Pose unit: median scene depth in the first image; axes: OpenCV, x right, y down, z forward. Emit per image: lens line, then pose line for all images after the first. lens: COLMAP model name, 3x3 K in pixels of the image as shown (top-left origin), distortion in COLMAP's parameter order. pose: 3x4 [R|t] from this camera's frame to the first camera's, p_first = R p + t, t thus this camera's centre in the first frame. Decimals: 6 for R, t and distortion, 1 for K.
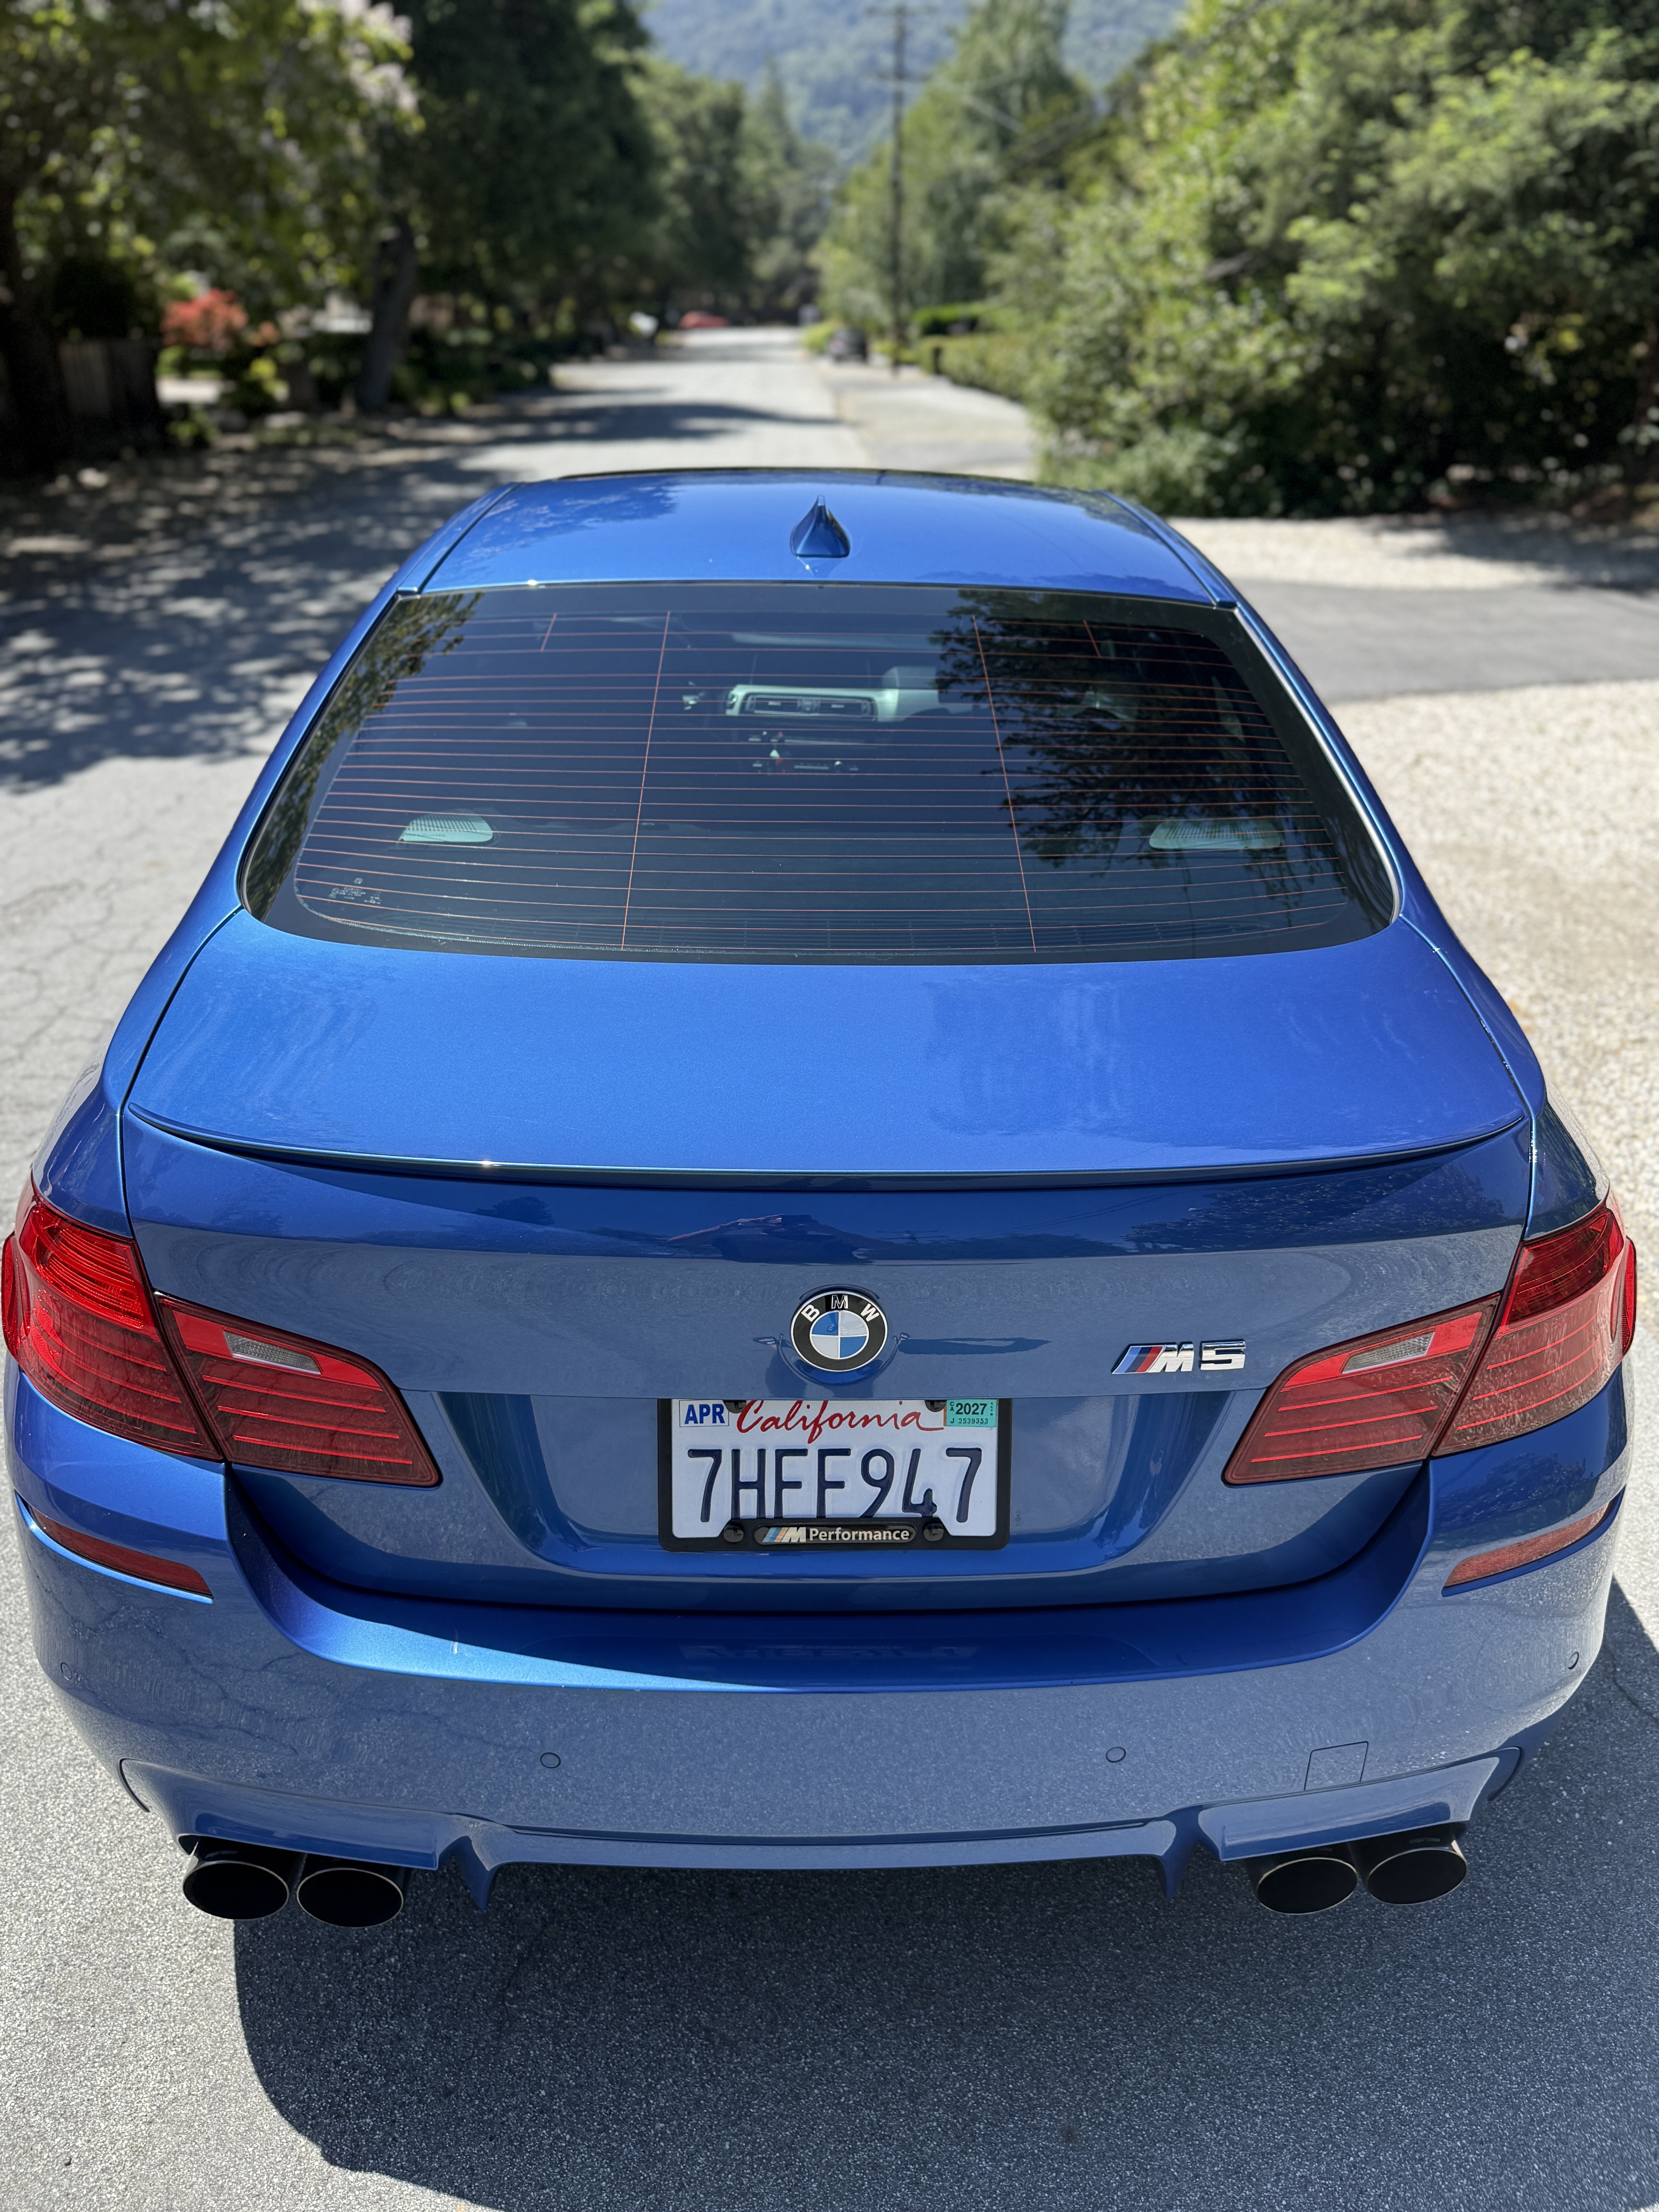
lens RADIAL K [[1655.8, 0, 840.1], [0, 1655.8, 1112.6], [0, 0, 1]] dist [0.001976, -0.009778]
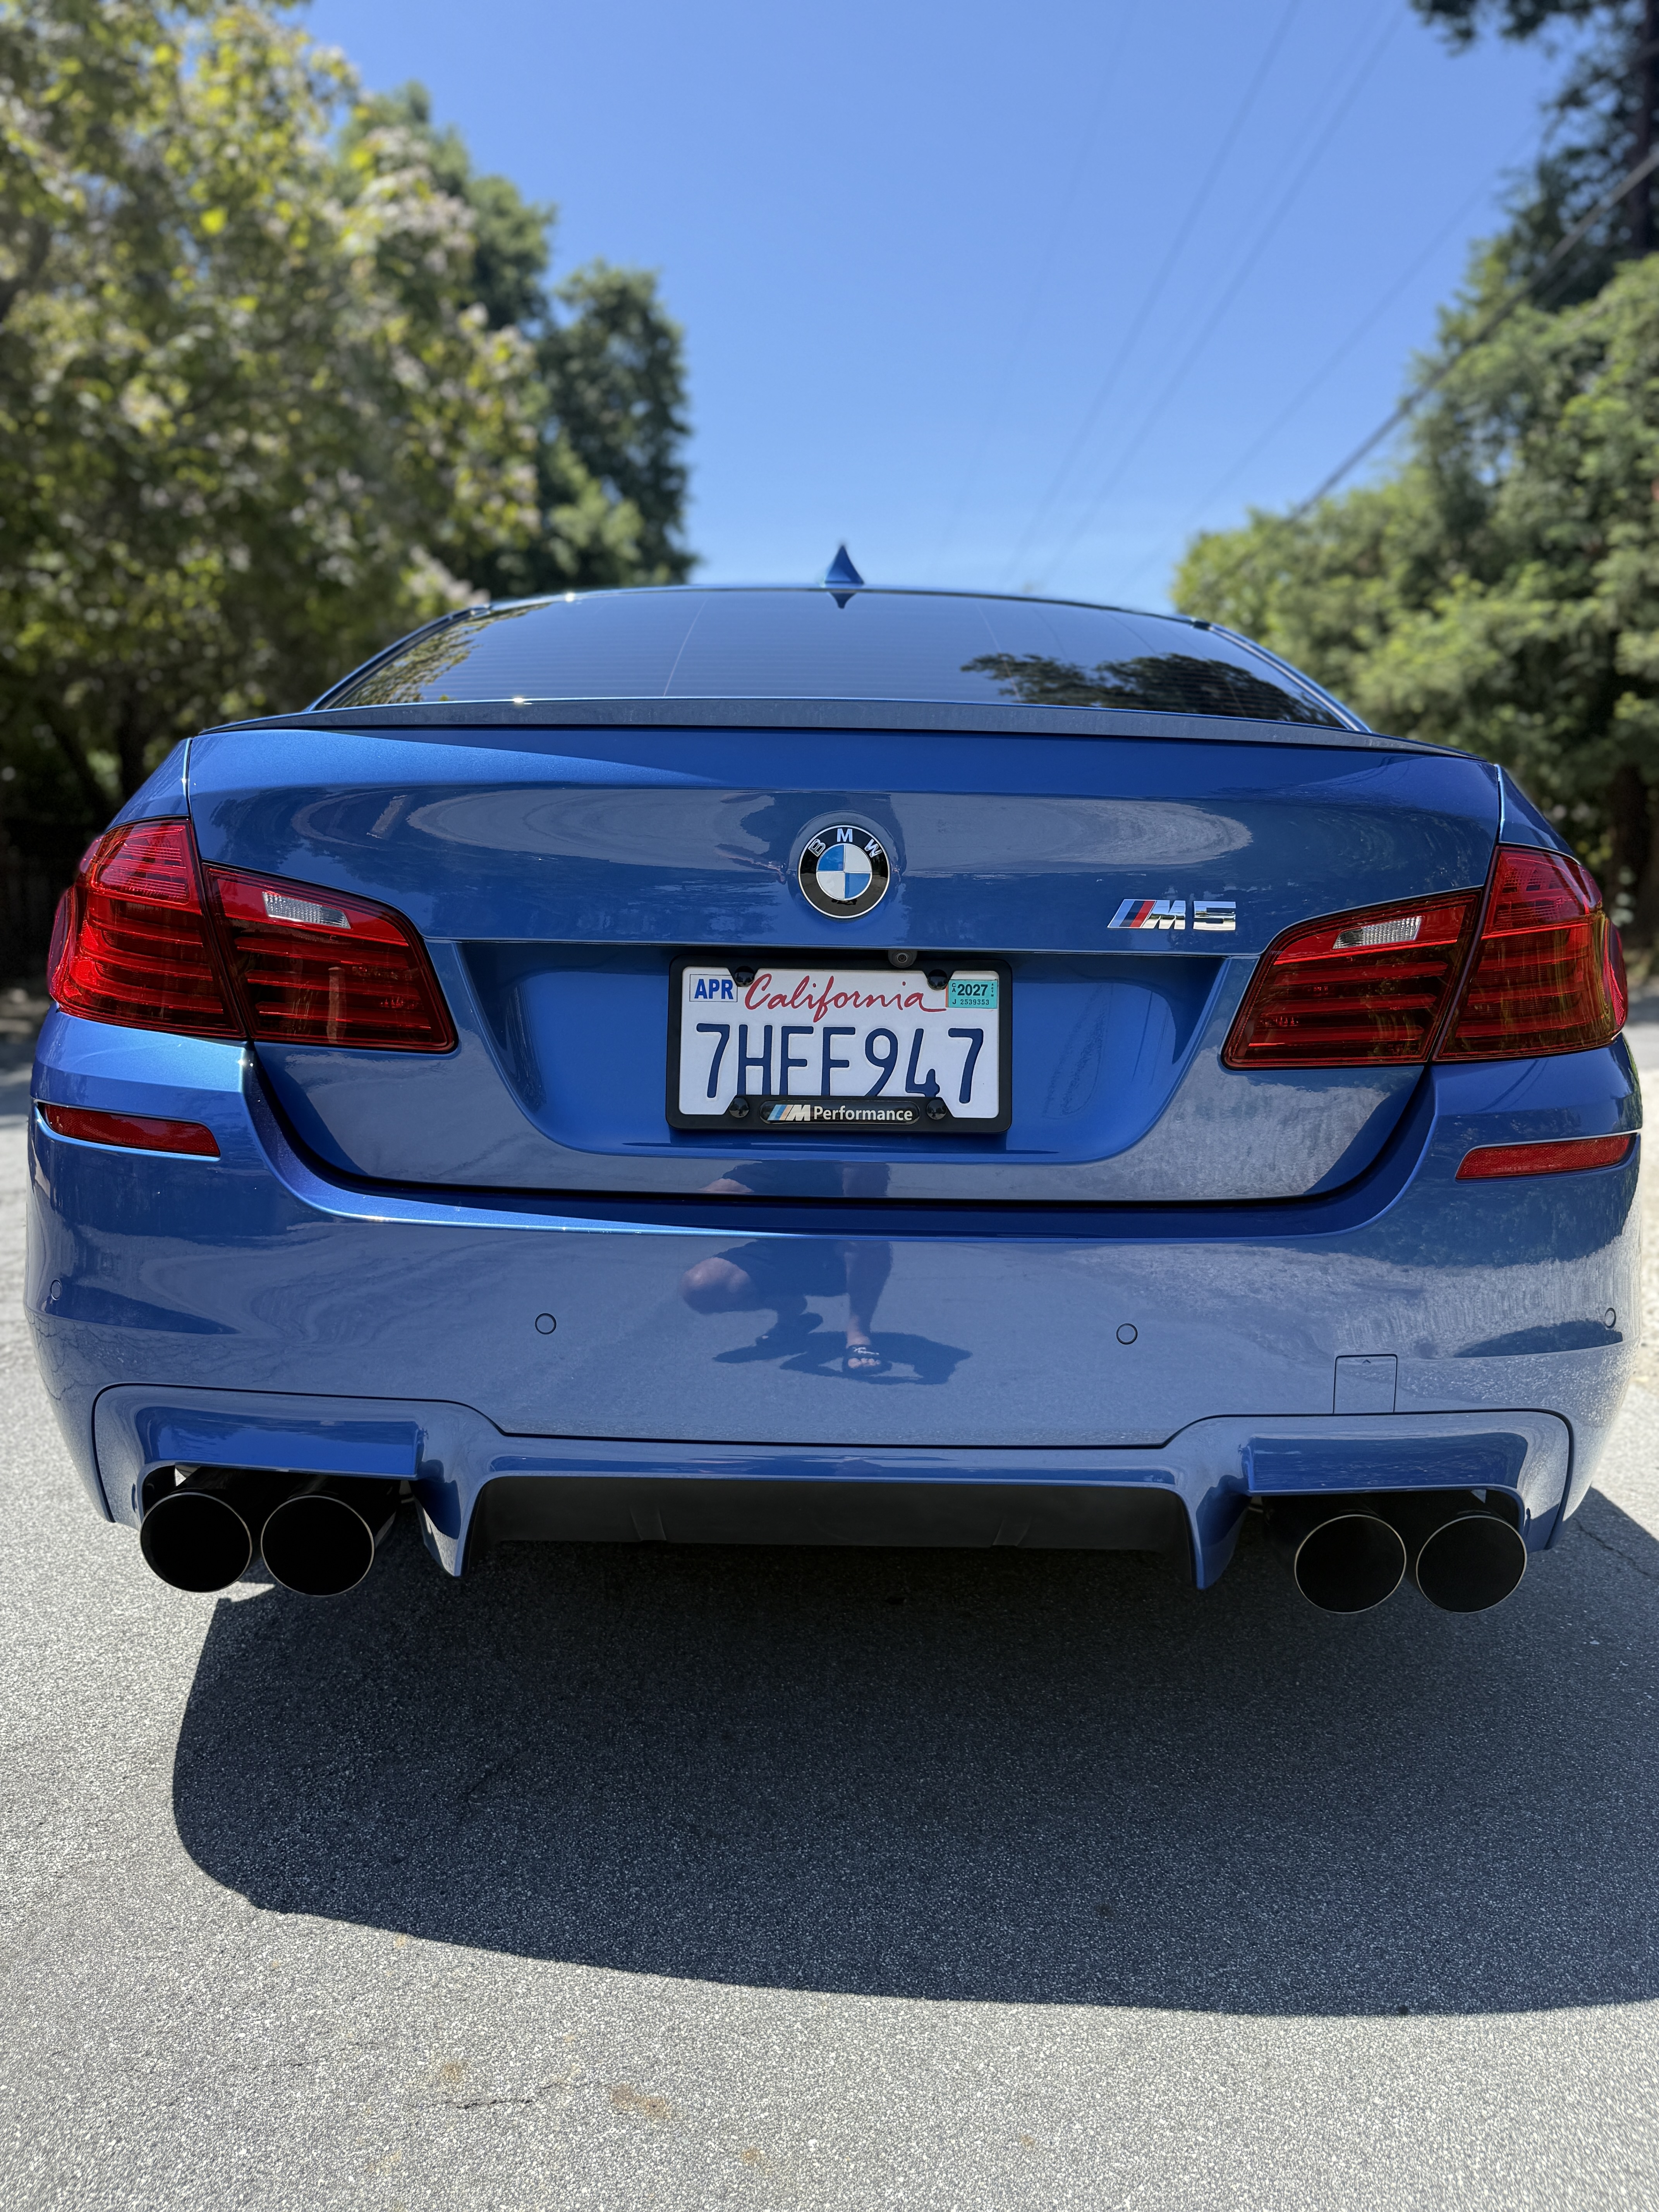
lens RADIAL K [[1646.0, 0, 829.5], [0, 1646.0, 1106.0], [0, 0, 1]] dist [0.040649, -0.068779]
pose [[0.999689, 0.005335, -0.024358, 0.013364], [-0.012628, 0.950636, -0.310052, 0.487734], [0.021501, 0.310263, 0.950408, 0.039848]]
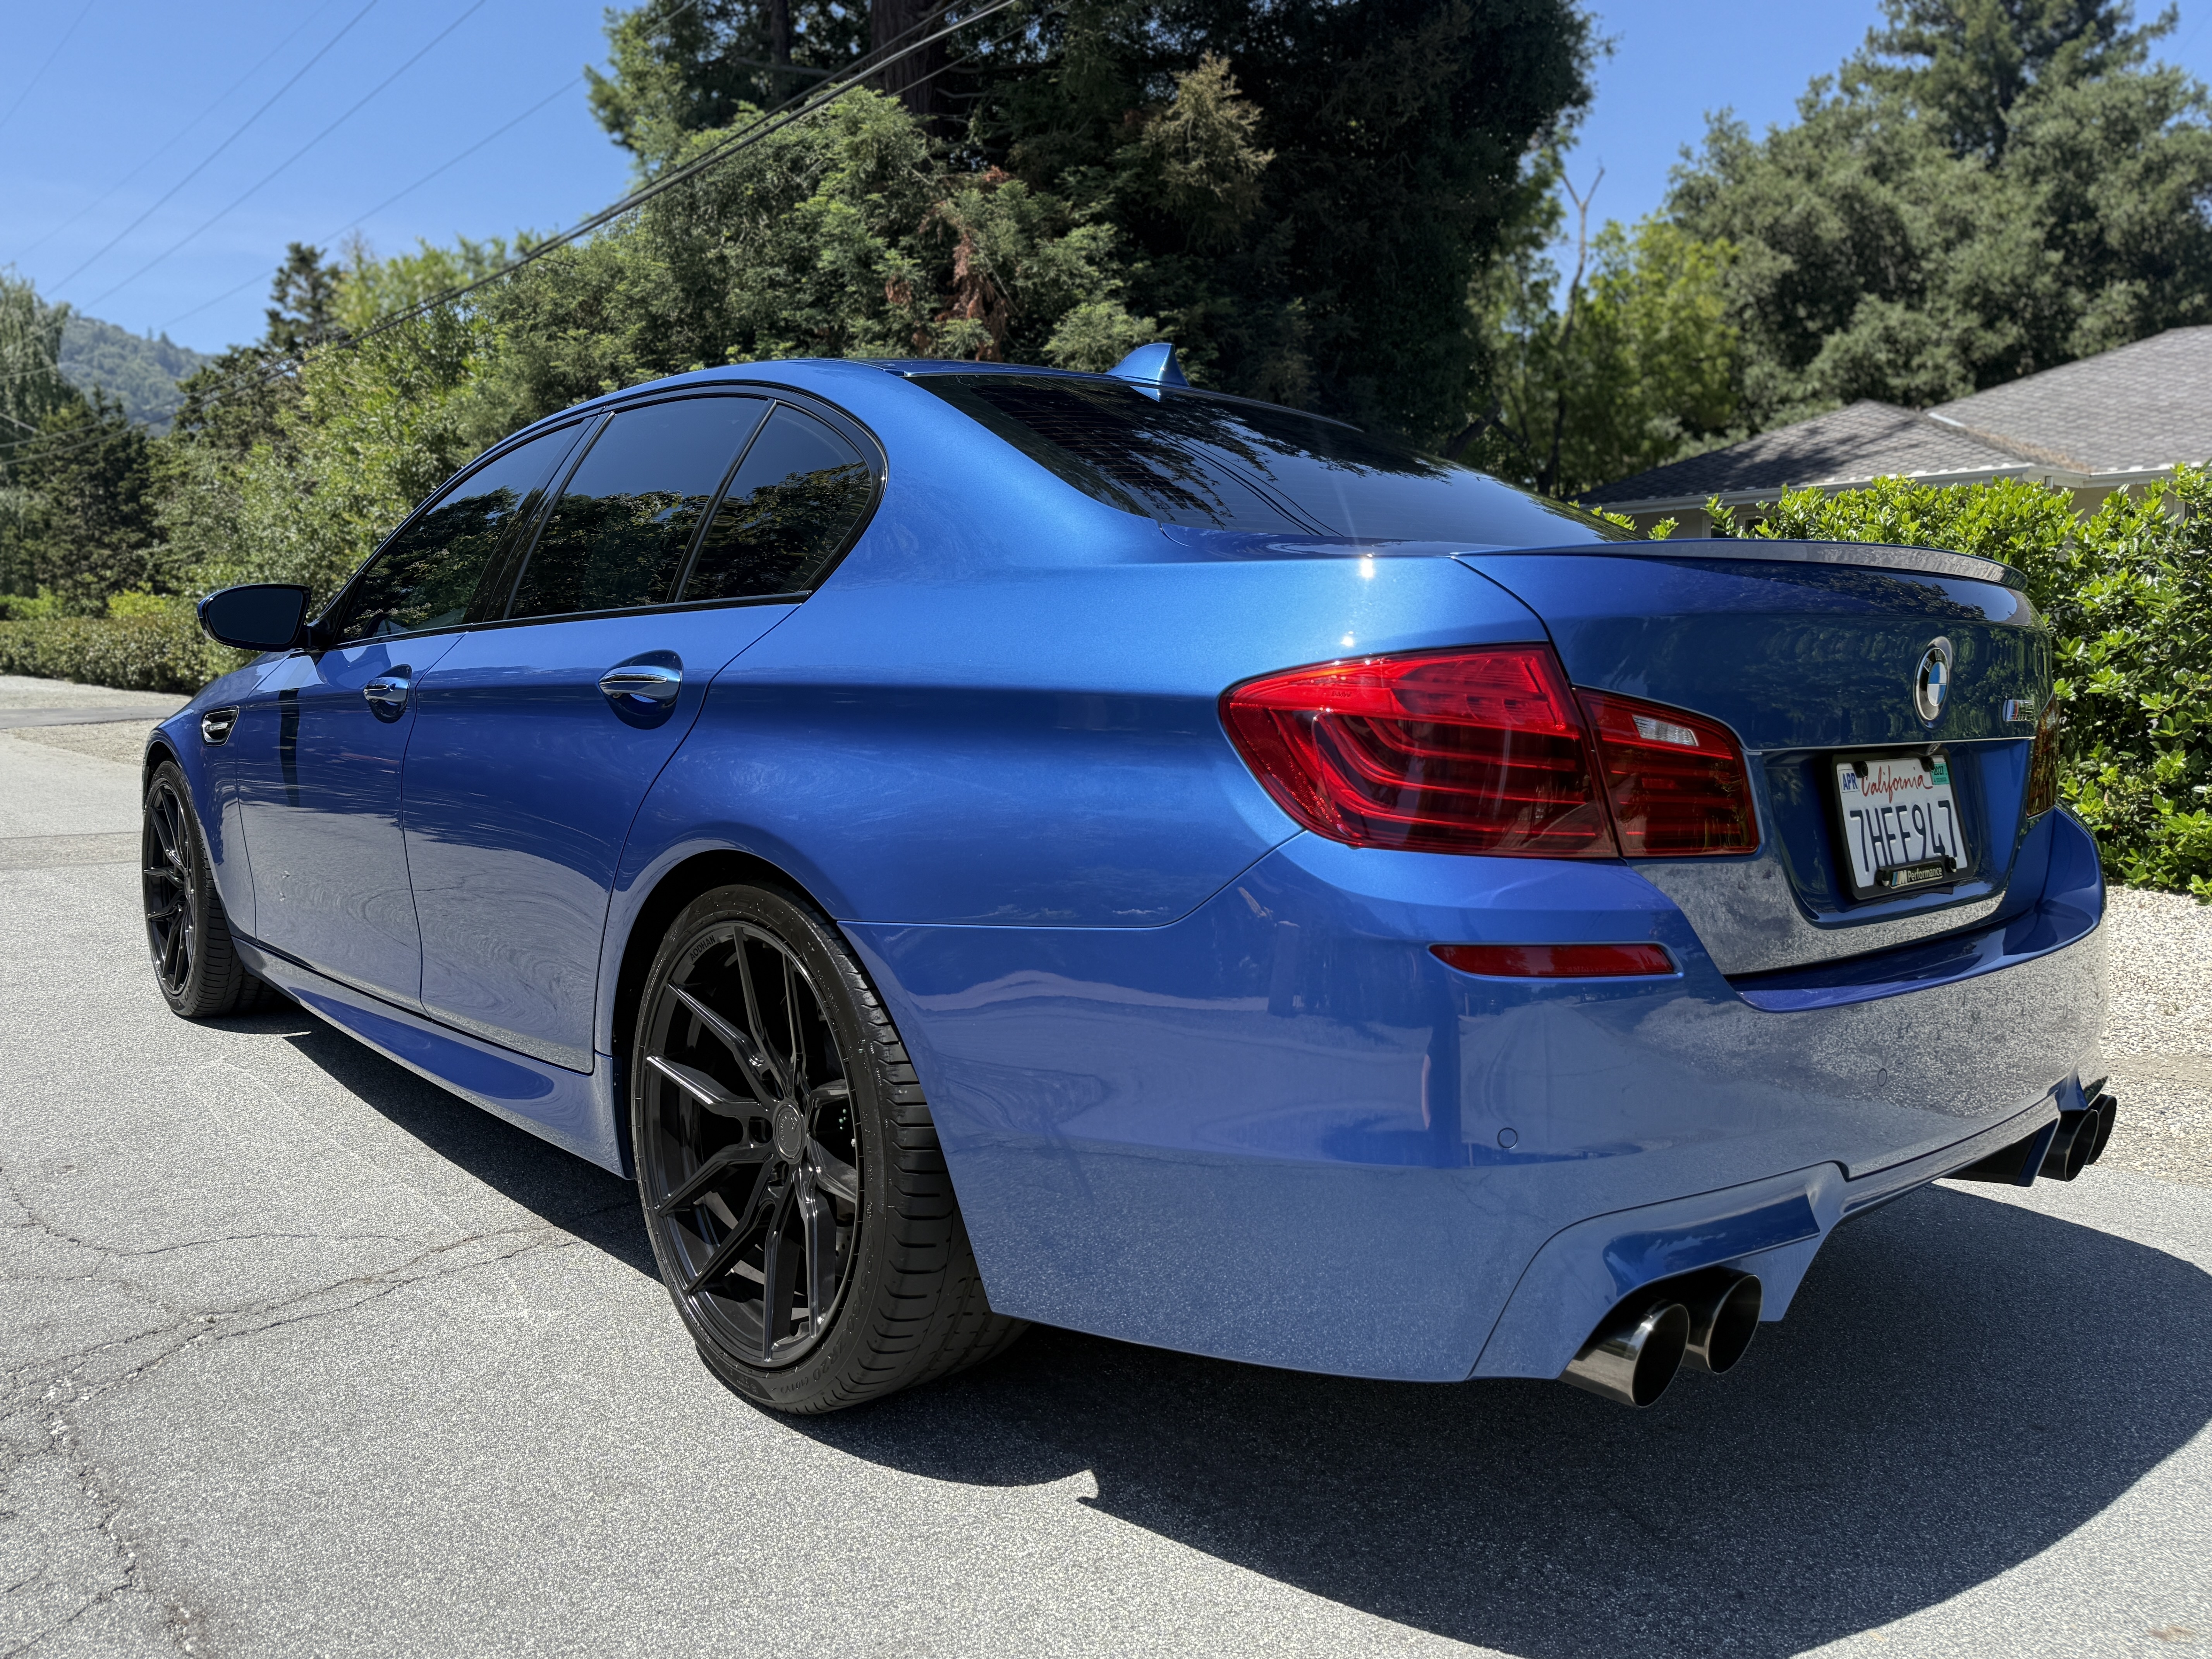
lens RADIAL K [[1641.2, 0, 1125.8], [0, 1641.2, 828.2], [0, 0, 1]] dist [0.005971, -0.015493]
pose [[0.765797, -0.073529, 0.638865, -1.108614], [0.274613, 0.935700, -0.221481, 0.290511], [-0.581501, 0.345050, 0.736748, 0.356978]]
